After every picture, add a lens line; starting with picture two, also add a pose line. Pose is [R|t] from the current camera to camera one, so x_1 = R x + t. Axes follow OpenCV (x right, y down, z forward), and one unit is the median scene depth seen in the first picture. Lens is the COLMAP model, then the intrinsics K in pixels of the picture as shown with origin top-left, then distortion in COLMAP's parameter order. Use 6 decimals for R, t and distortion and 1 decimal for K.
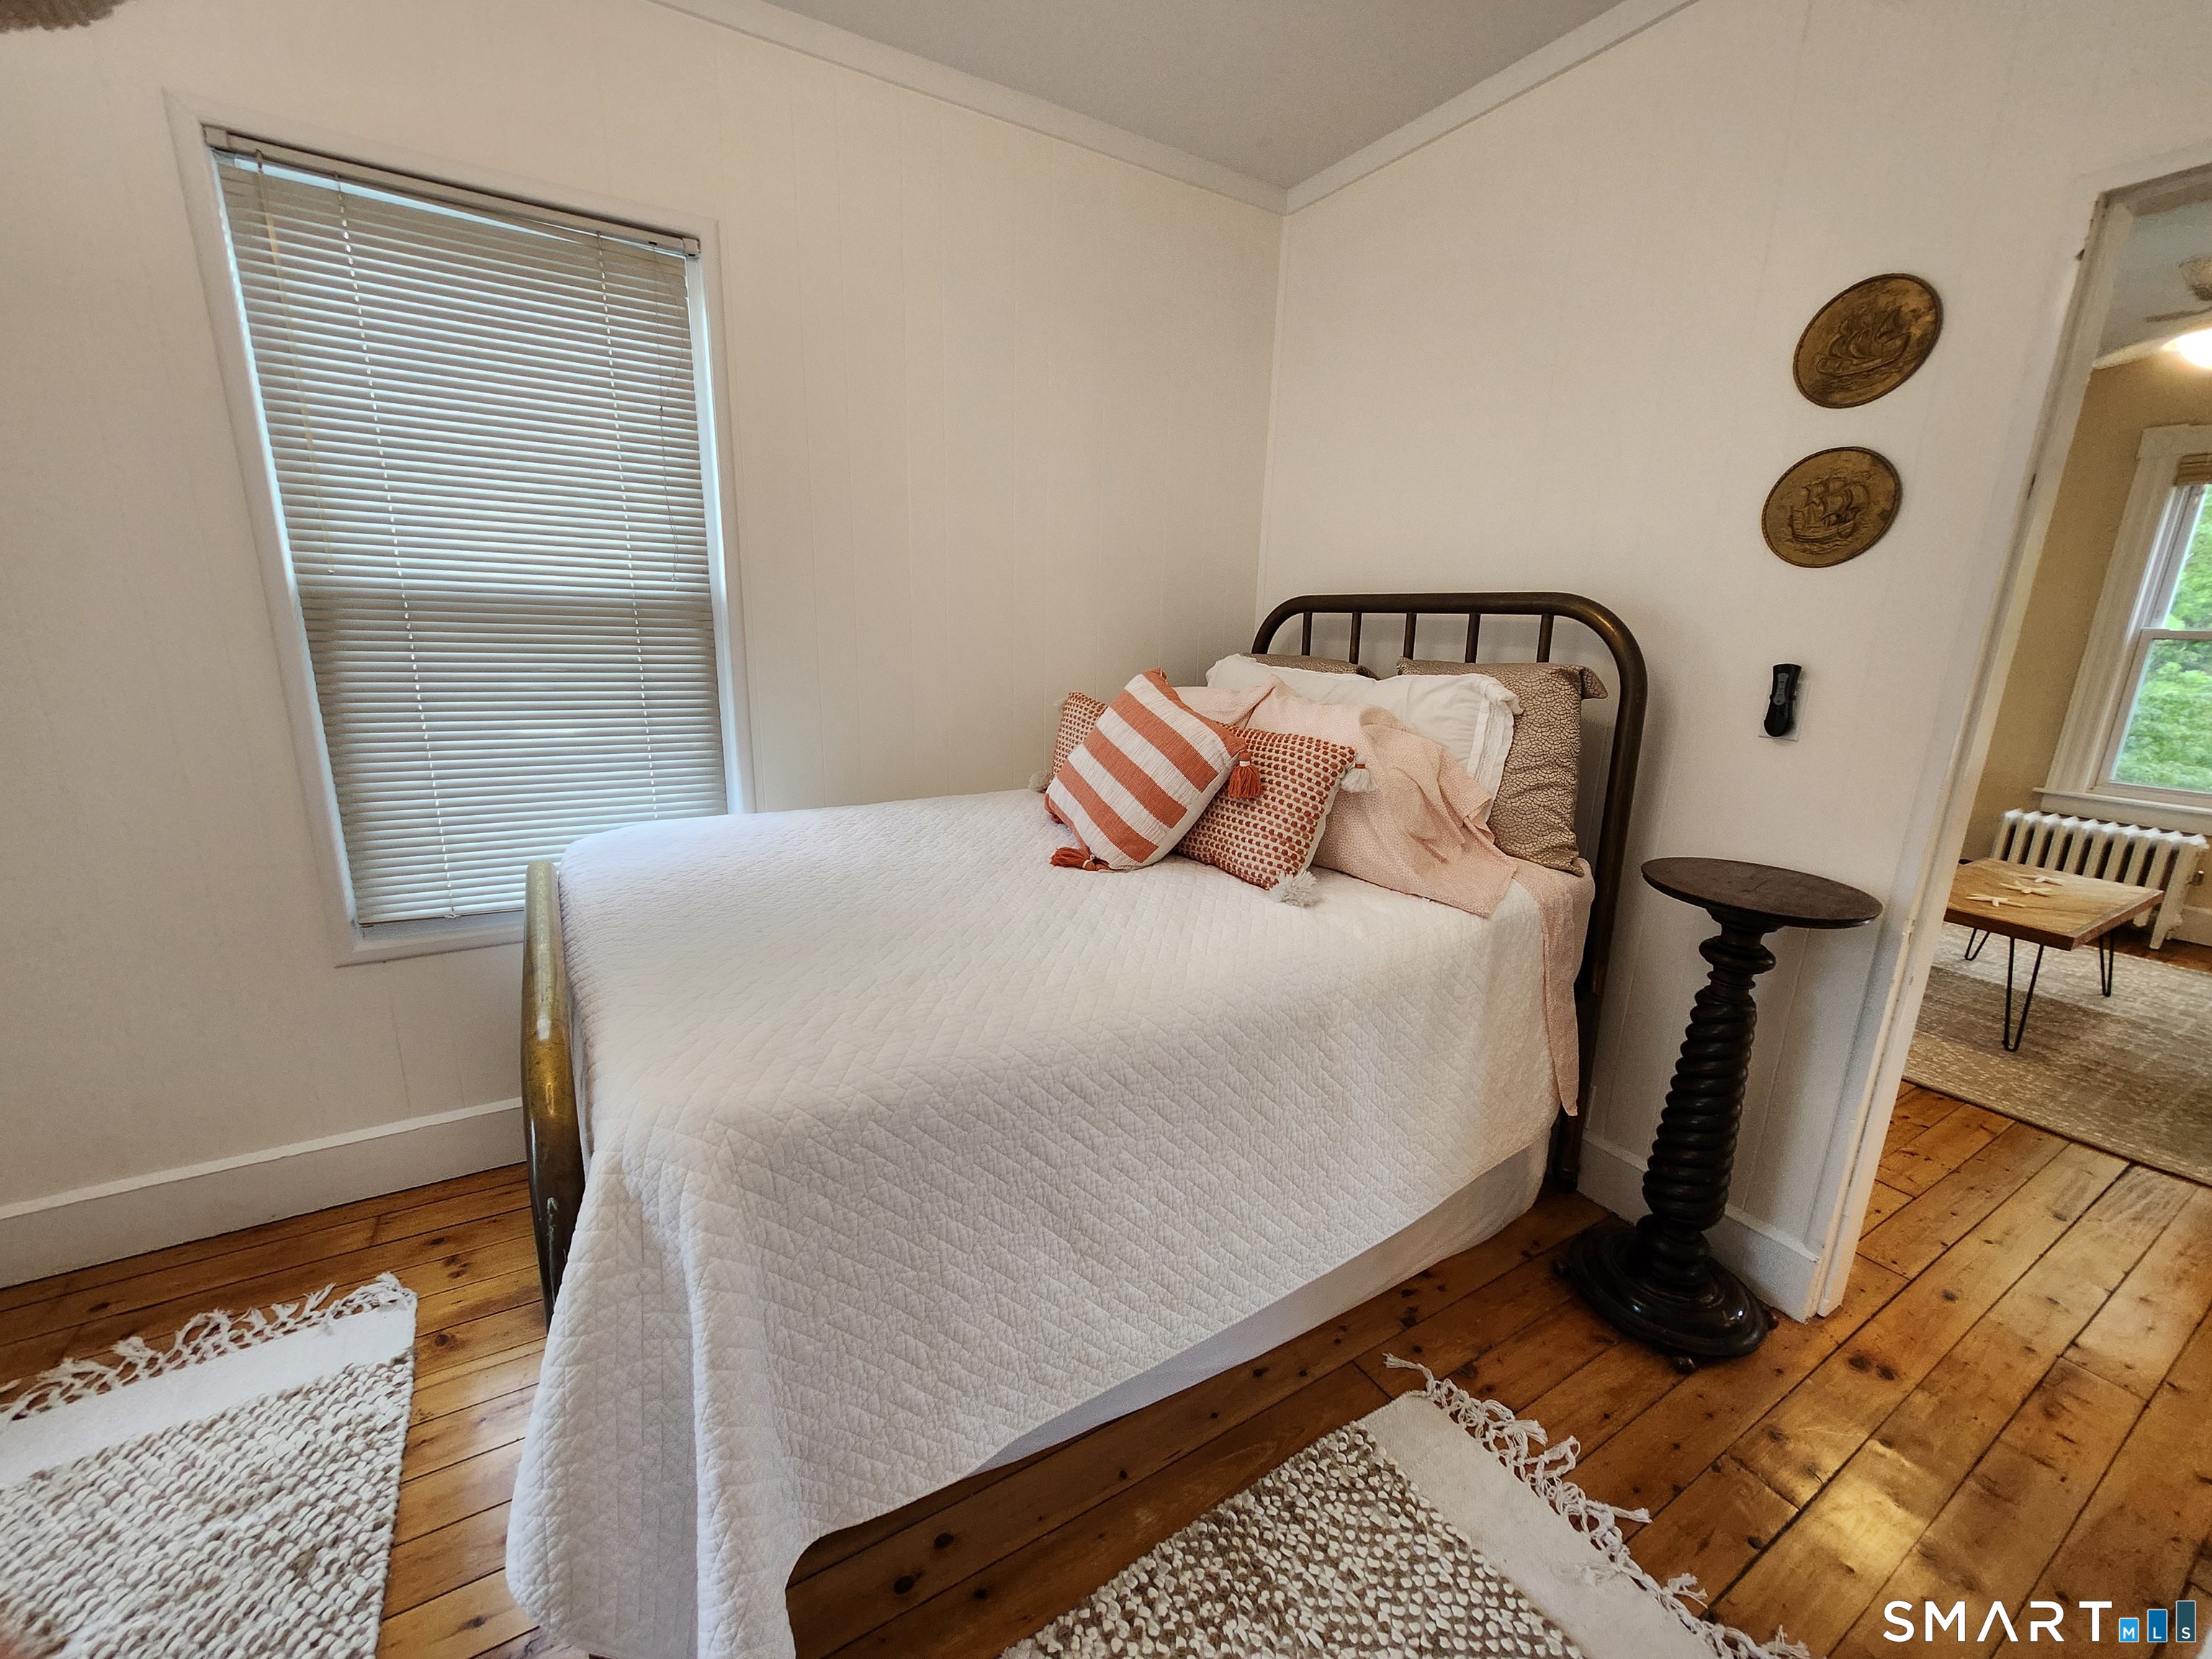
lens RADIAL K [[870.4, 0, 1106.0], [0, 870.4, 829.5], [0, 0, 1]] dist [0.001577, 0.000219]
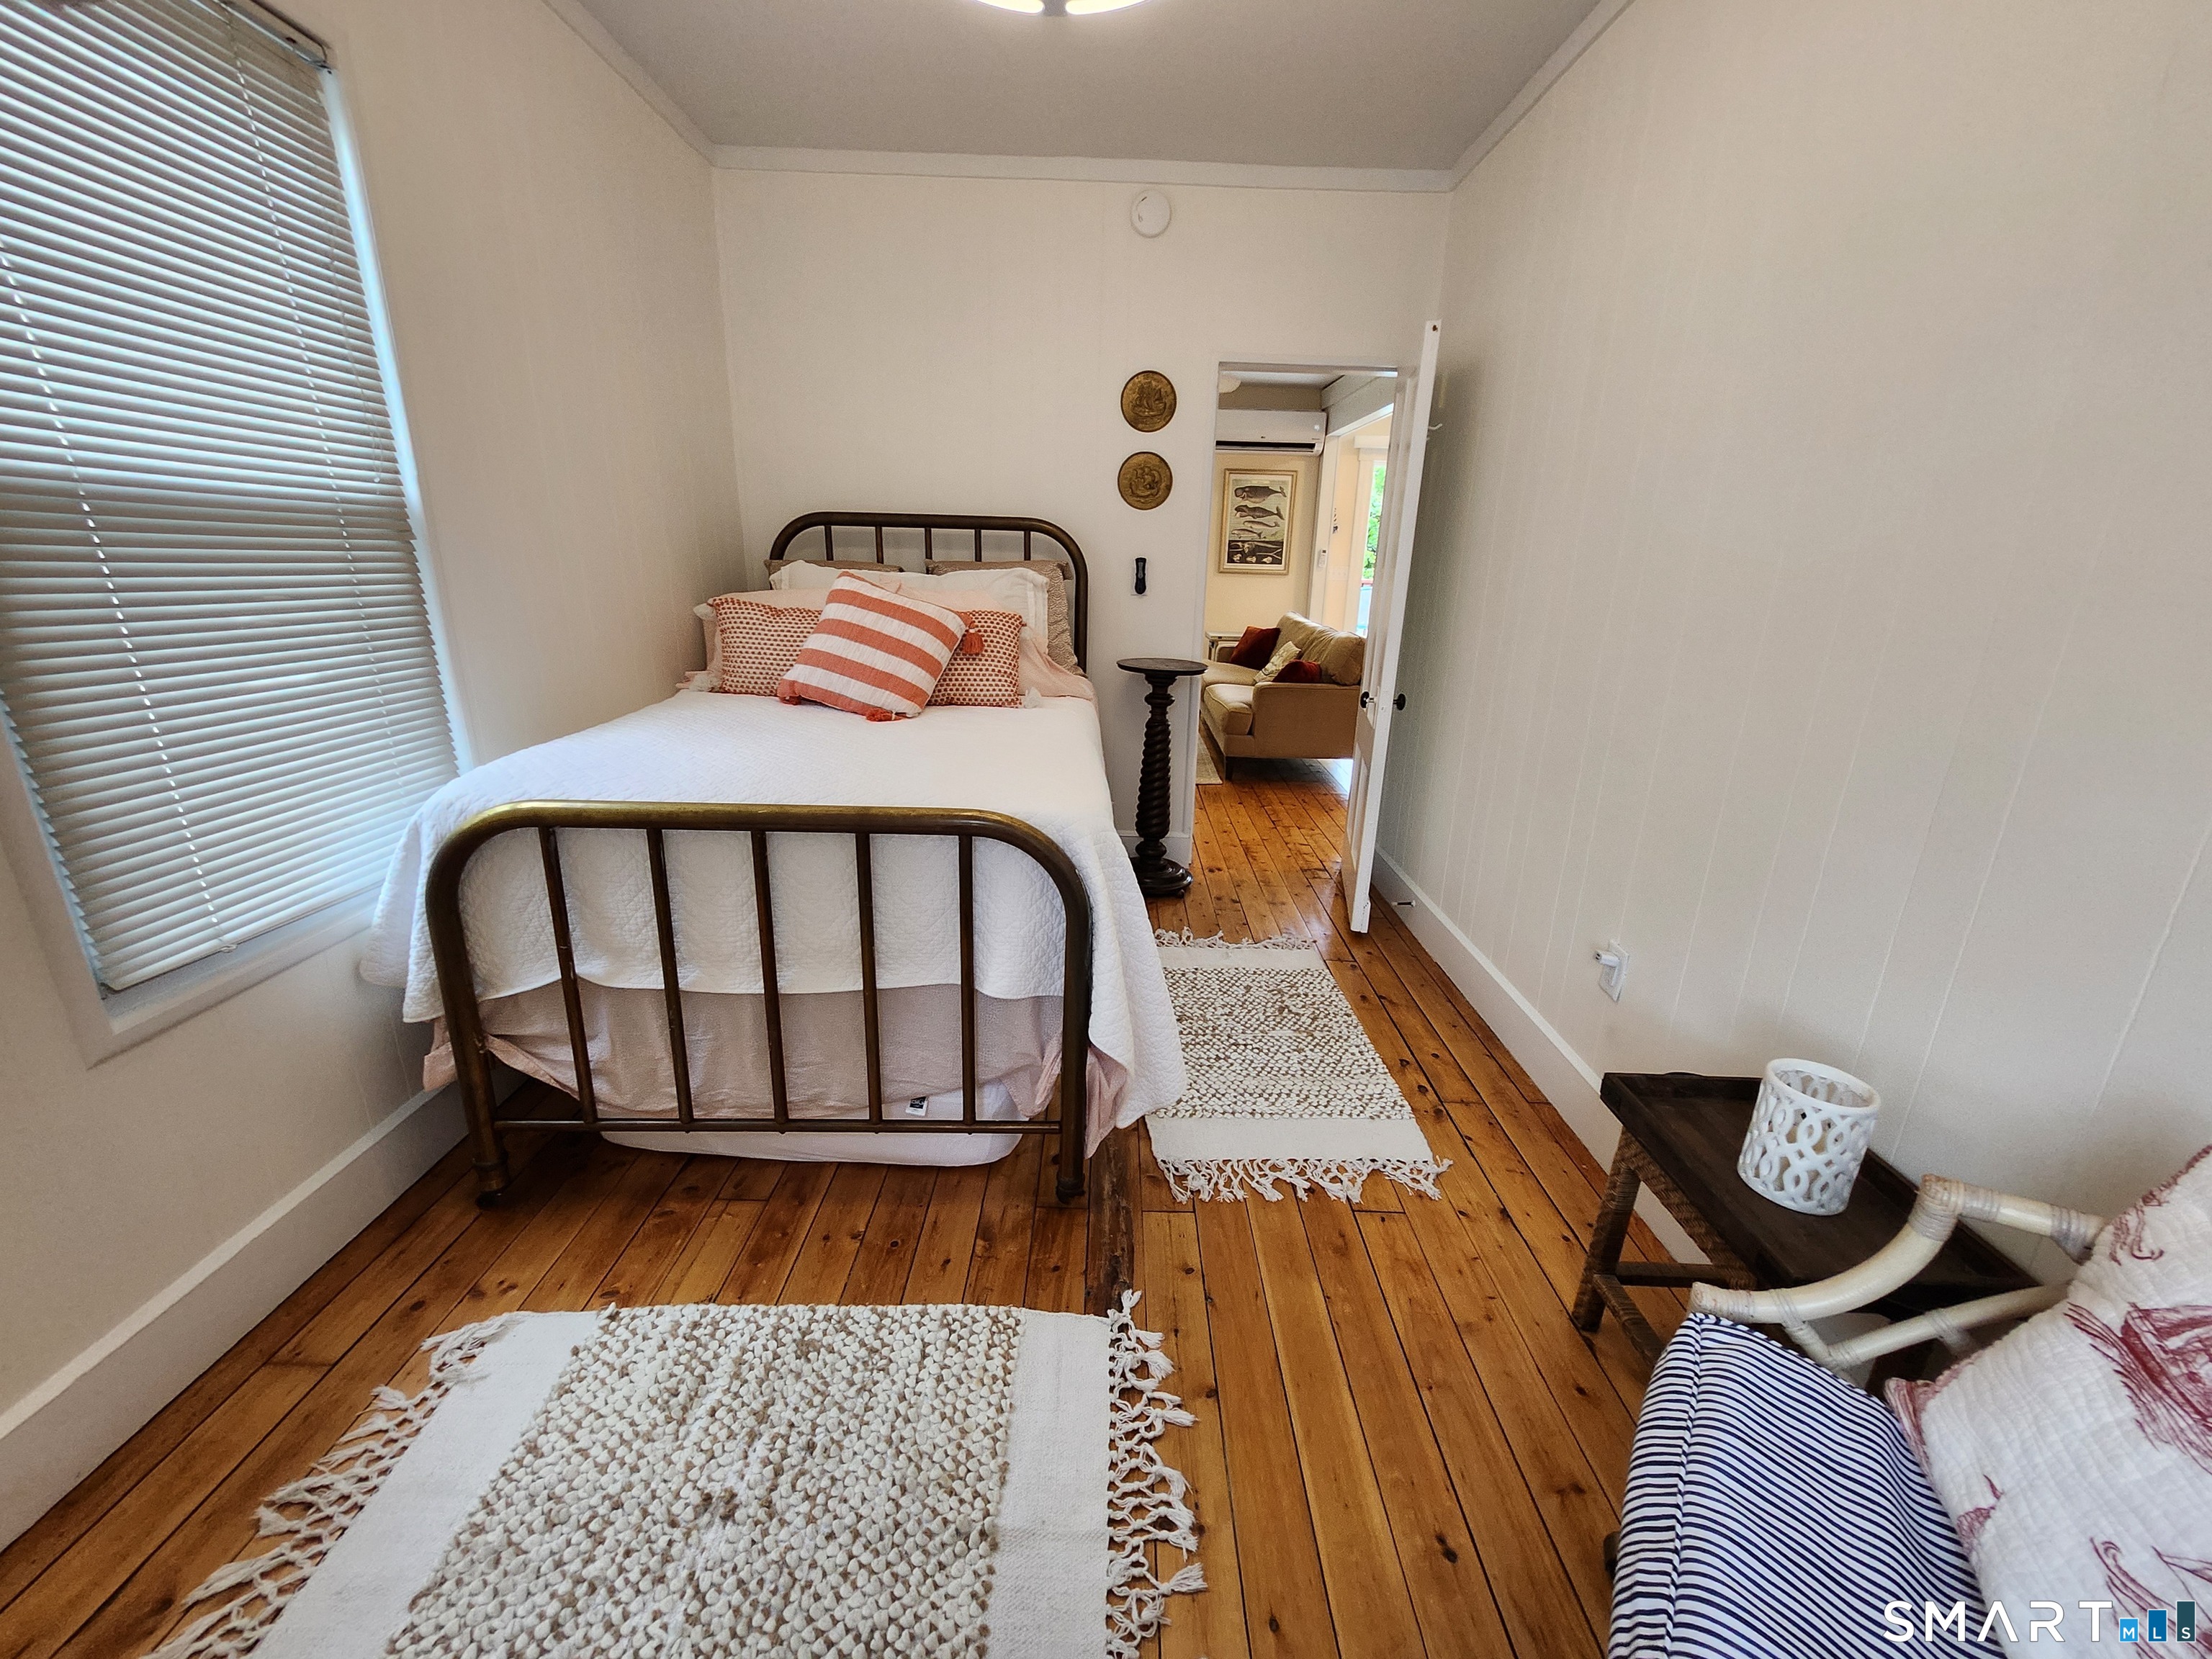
lens RADIAL K [[887.2, 0, 1106.0], [0, 887.2, 829.5], [0, 0, 1]] dist [0.014737, 0.000295]
pose [[0.507617, -0.271521, 0.817680, -1.062800], [0.190613, 0.960919, 0.200752, -0.007104], [-0.840233, 0.053955, 0.539535, -0.032056]]
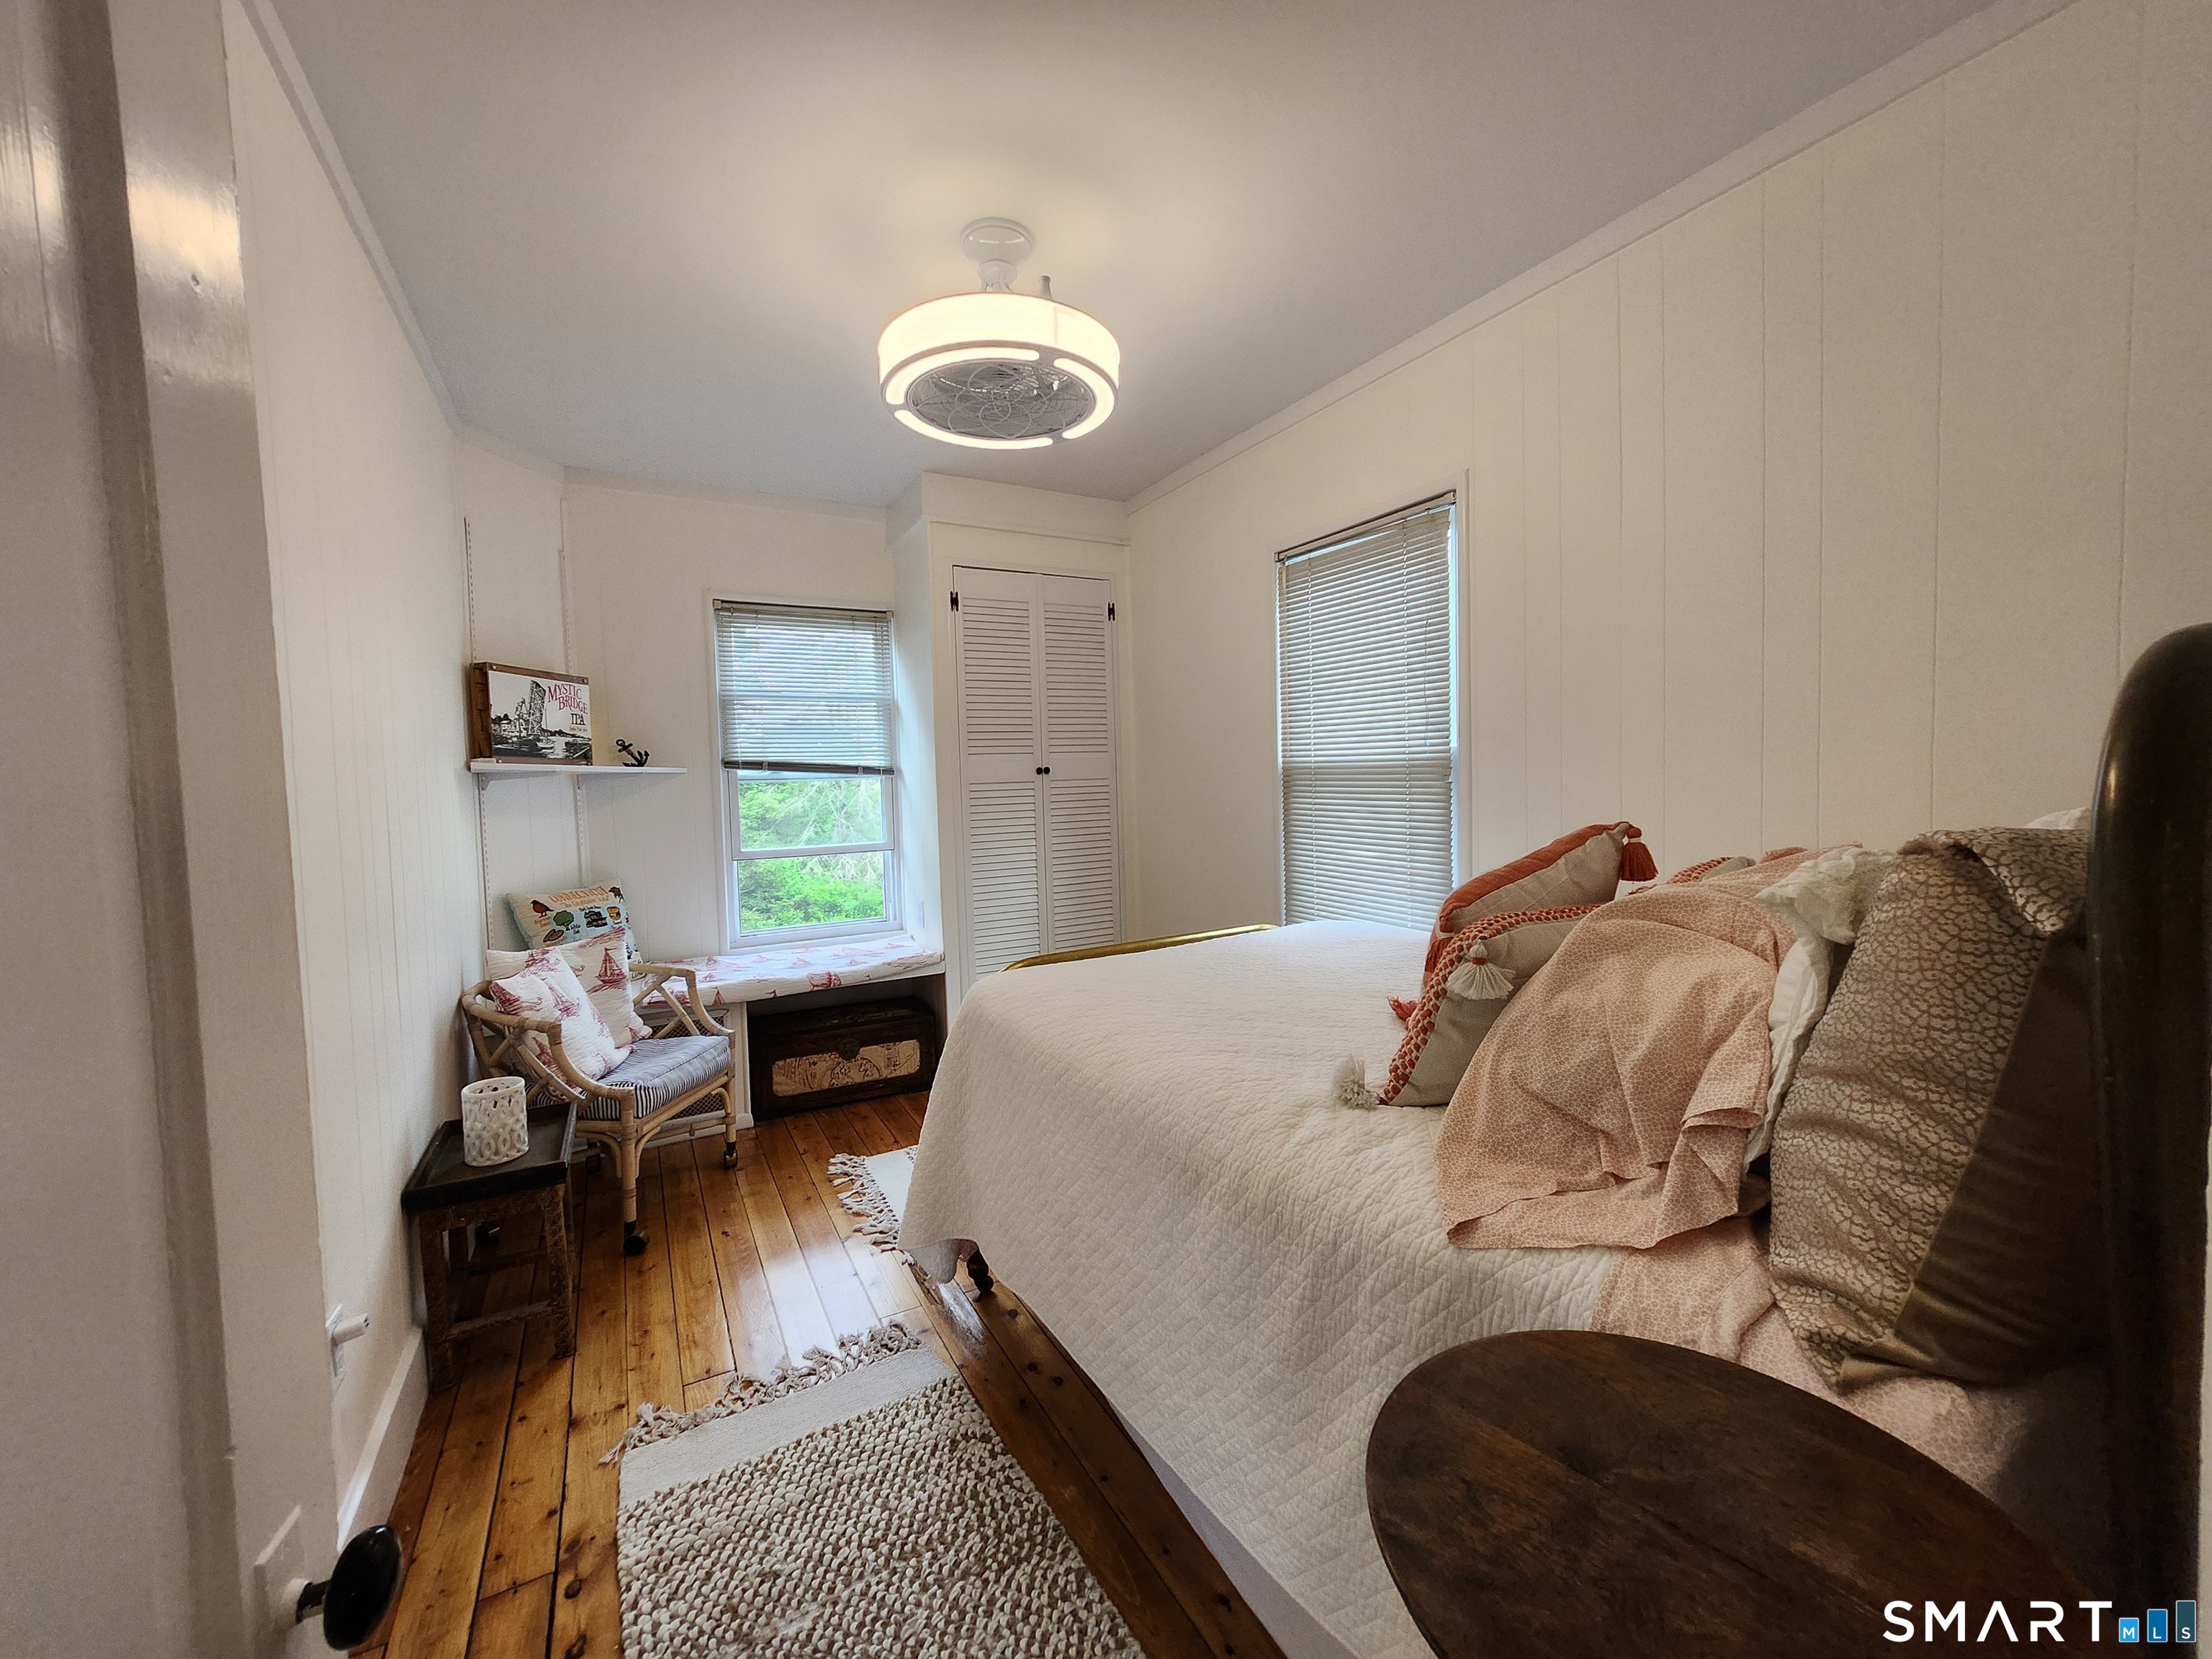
lens RADIAL K [[870.4, 0, 1106.0], [0, 870.4, 829.5], [0, 0, 1]] dist [0.001577, 0.000219]
pose [[-0.020976, 0.033038, -0.999234, 0.923246], [-0.206052, 0.977854, 0.036657, -0.130071], [0.978316, 0.206664, -0.013703, 0.657071]]
